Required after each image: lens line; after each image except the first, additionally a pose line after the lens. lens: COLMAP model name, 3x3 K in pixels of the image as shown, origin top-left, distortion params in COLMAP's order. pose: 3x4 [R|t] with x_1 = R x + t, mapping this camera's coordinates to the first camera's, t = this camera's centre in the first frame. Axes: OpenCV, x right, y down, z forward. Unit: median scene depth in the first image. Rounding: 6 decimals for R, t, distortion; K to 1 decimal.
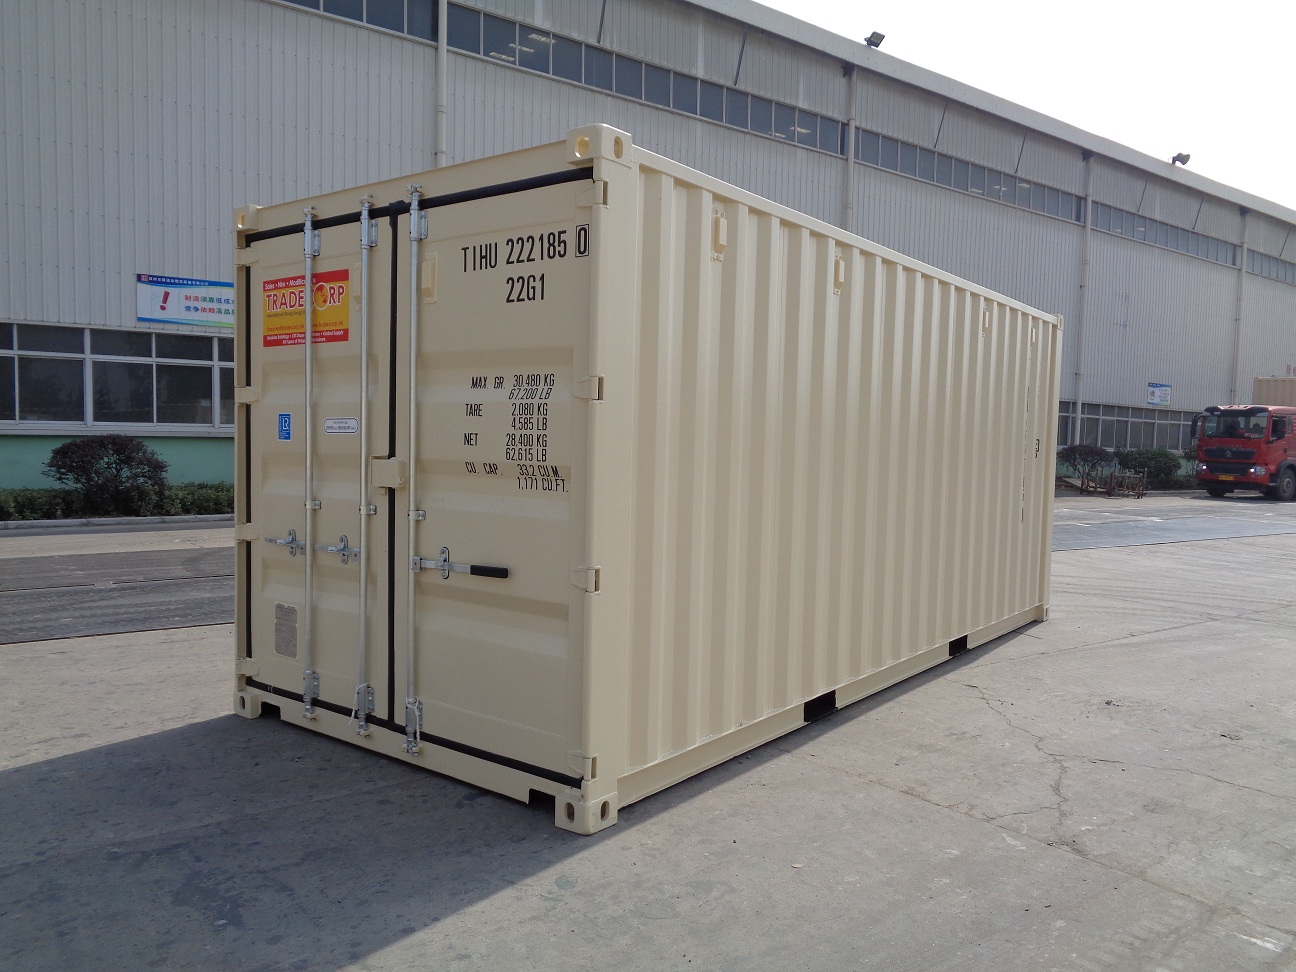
lens RADIAL K [[974.1, 0, 656.3], [0, 974.1, 497.4], [0, 0, 1]] dist [0.006652, 0.009510]
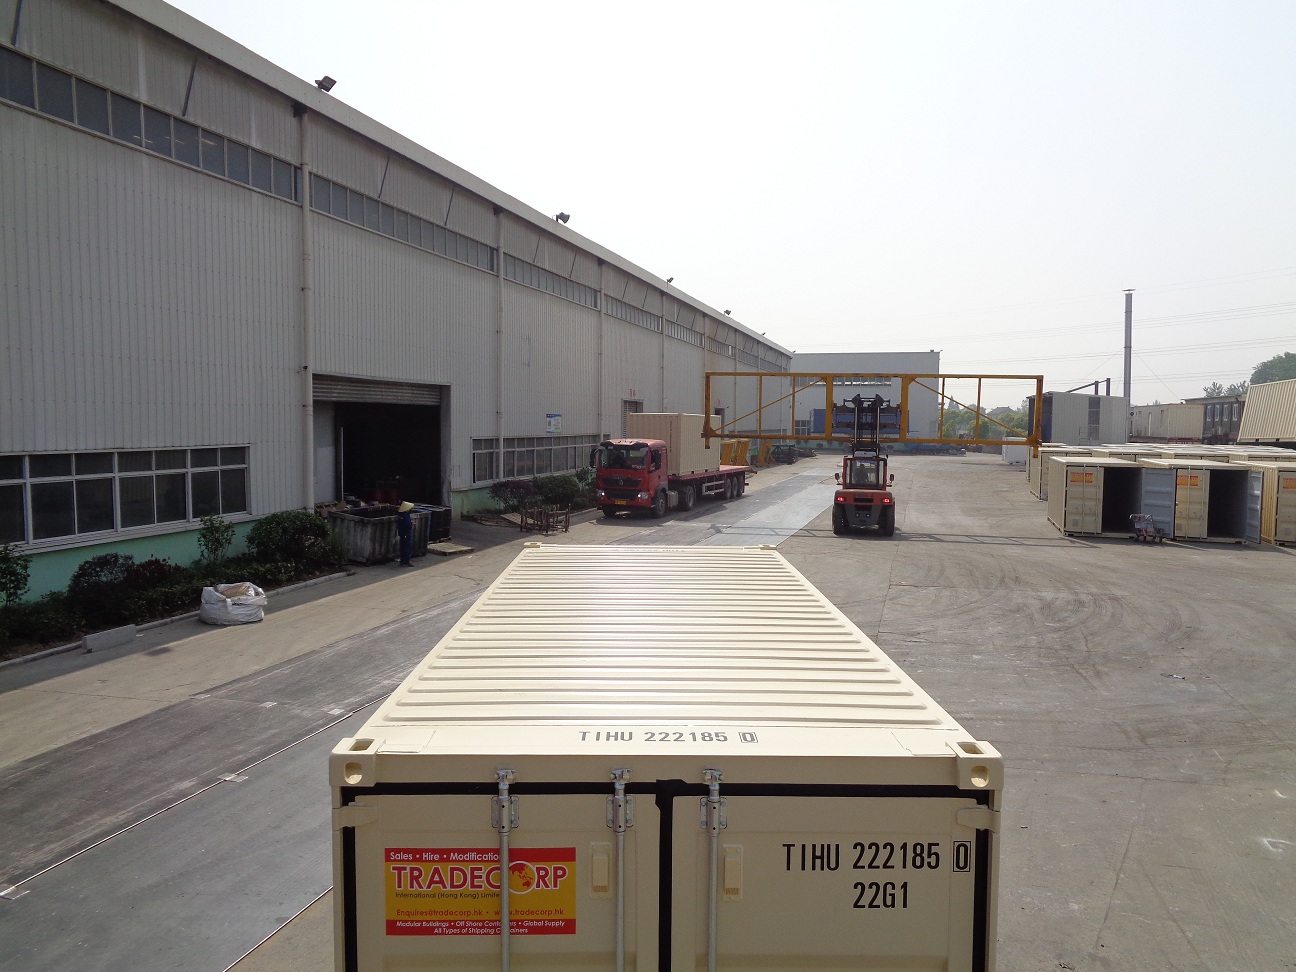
lens RADIAL K [[974.1, 0, 656.3], [0, 974.1, 497.4], [0, 0, 1]] dist [0.006652, 0.009510]
pose [[0.793458, -0.060858, 0.605574, -0.145077], [0.046785, 0.998143, 0.039009, -0.109273], [-0.606824, -0.002620, 0.794832, 0.063026]]
